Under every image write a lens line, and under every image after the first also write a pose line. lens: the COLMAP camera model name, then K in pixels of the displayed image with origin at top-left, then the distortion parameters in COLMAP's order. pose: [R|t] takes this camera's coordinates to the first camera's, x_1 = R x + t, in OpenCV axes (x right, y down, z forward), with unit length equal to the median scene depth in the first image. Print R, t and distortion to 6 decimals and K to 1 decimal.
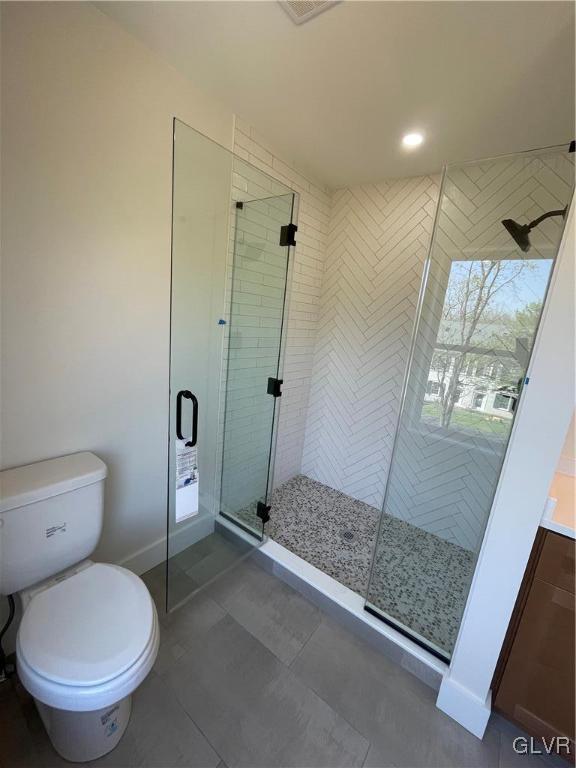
lens RADIAL K [[310.7, 0, 288.0], [0, 310.7, 384.0], [0, 0, 1]] dist [0.001203, -0.000255]
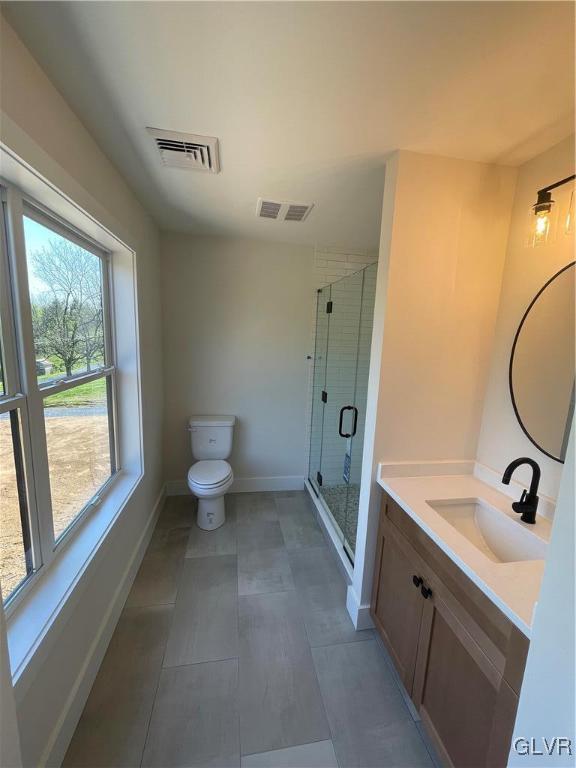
lens RADIAL K [[310.7, 0, 288.0], [0, 310.7, 384.0], [0, 0, 1]] dist [0.001203, -0.000255]
pose [[0.732926, 0.049639, -0.678495, 0.909667], [-0.116972, 0.991677, -0.053803, 0.050421], [0.670177, 0.118798, 0.732632, -0.318348]]
